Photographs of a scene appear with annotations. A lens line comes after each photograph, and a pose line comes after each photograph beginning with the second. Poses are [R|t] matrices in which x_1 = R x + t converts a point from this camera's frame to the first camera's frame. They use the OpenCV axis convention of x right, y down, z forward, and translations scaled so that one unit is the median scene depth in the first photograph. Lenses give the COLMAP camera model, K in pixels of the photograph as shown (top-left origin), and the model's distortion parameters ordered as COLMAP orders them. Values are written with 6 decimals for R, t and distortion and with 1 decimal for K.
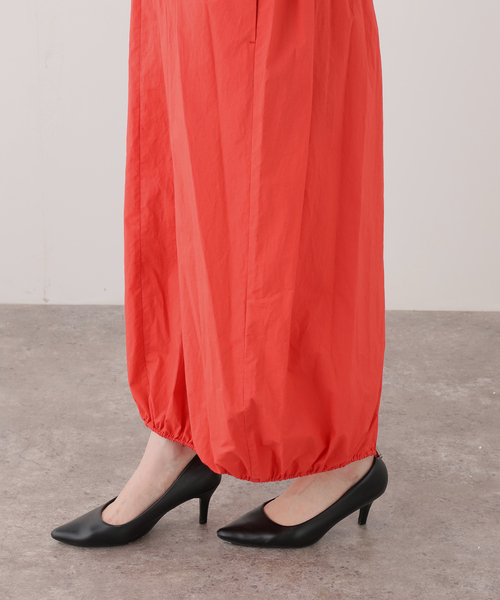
lens RADIAL K [[1209.2, 0, 250.0], [0, 1209.2, 300.0], [0, 0, 1]] dist [0.044646, -0.245448]
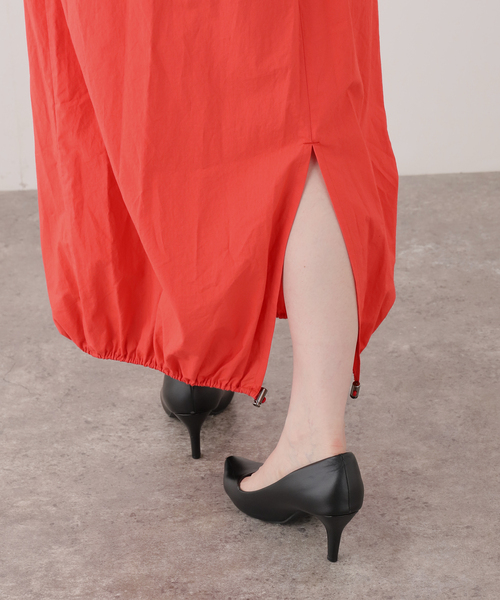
lens RADIAL K [[1209.2, 0, 250.0], [0, 1209.2, 300.0], [0, 0, 1]] dist [0.044646, -0.245448]
pose [[0.998426, -0.056054, 0.001569, -0.021486], [0.055513, 0.991973, 0.113613, -0.009234], [-0.007925, -0.113347, 0.993524, 0.190605]]
